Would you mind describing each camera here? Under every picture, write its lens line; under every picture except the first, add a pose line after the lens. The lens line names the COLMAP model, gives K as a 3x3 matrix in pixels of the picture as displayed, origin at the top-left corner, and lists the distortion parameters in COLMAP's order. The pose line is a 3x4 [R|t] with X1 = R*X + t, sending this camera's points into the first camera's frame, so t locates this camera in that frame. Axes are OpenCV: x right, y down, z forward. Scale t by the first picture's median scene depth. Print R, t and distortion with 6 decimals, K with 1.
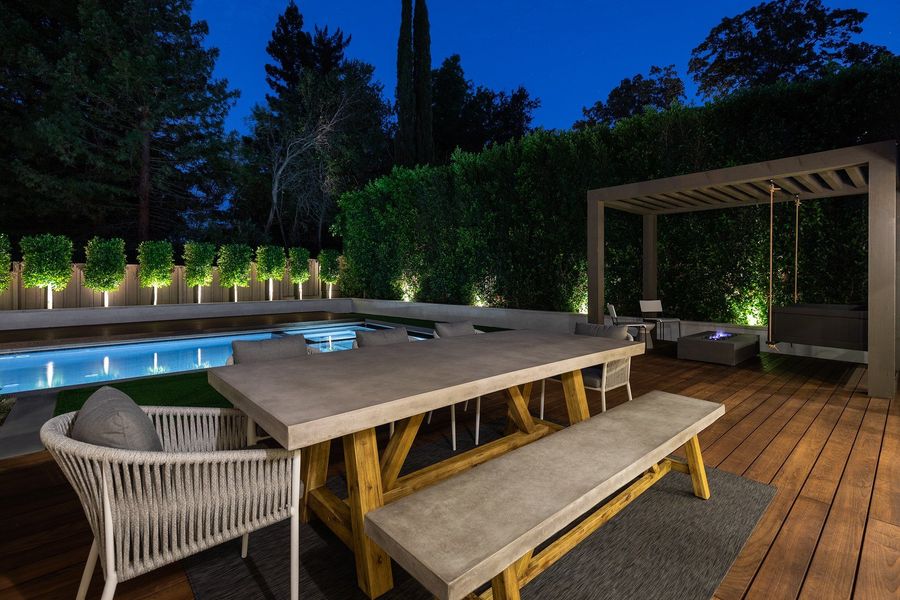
lens RADIAL K [[409.8, 0, 448.9], [0, 409.8, 274.0], [0, 0, 1]] dist [0.001576, 0.000397]
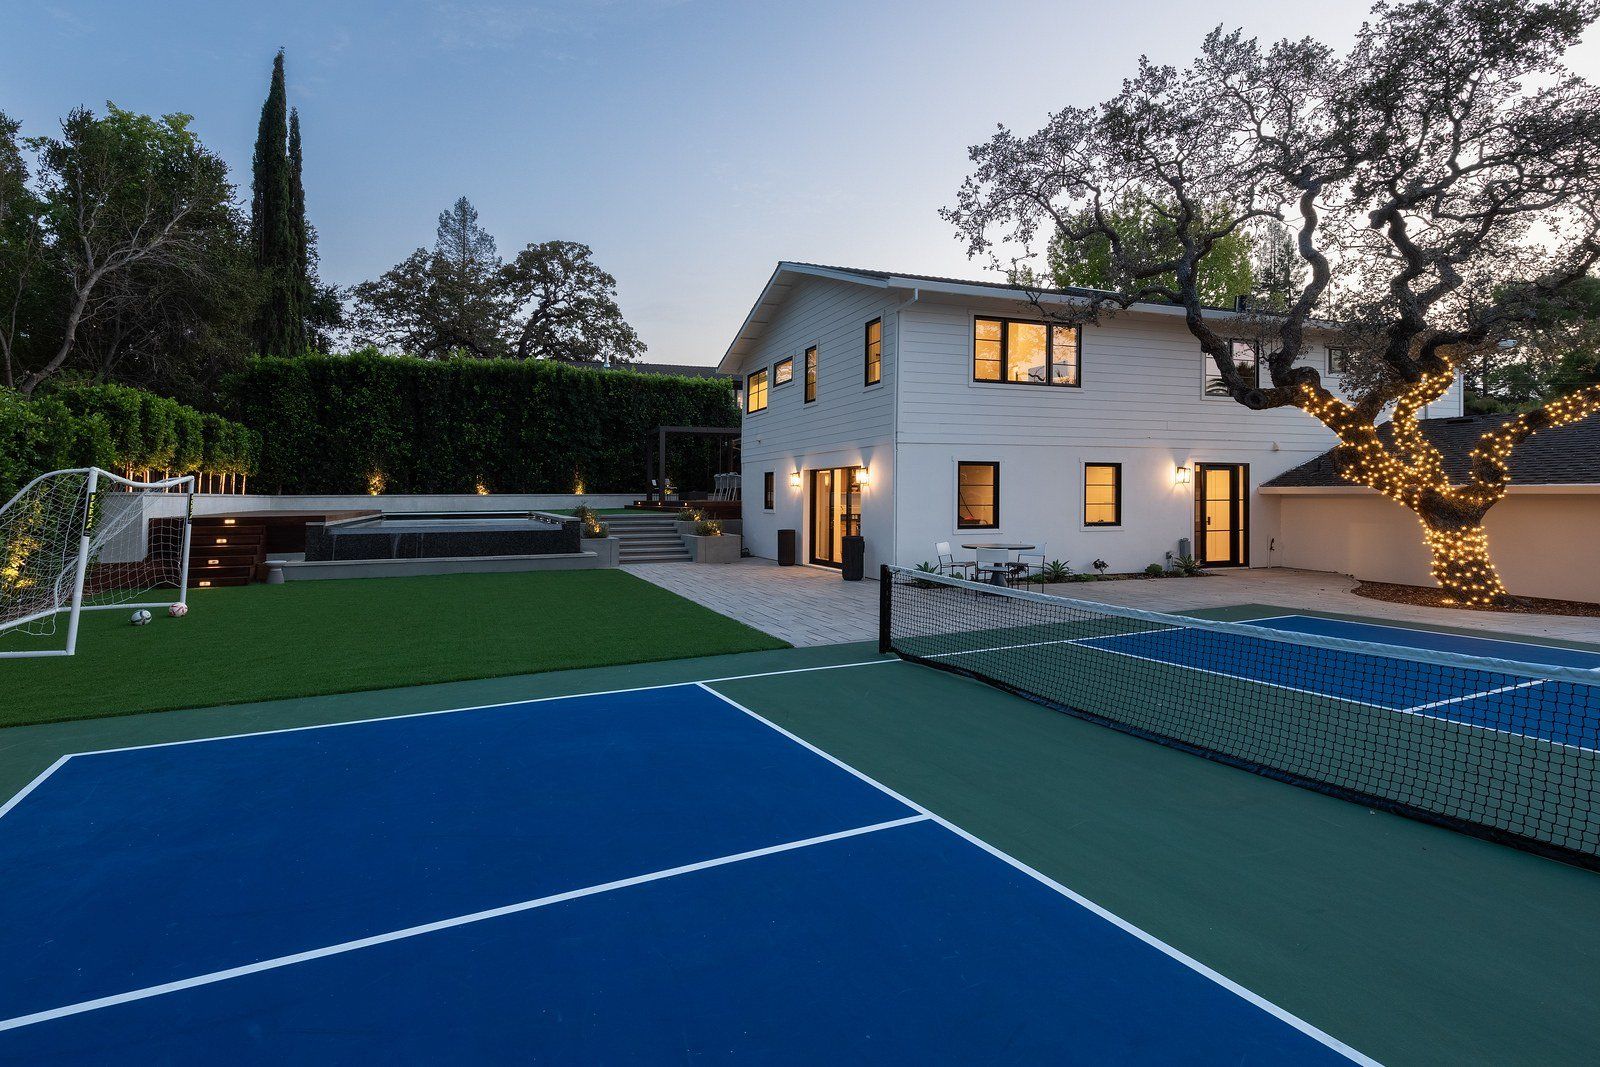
lens RADIAL K [[788.8, 0, 709.2], [0, 788.8, 482.6], [0, 0, 1]] dist [0.001744, 0.000068]
pose [[0.406590, 0.008725, 0.913569, -1.096727], [0.001059, 0.999949, -0.010022, 0.044680], [-0.913610, 0.005042, 0.406560, -0.304173]]
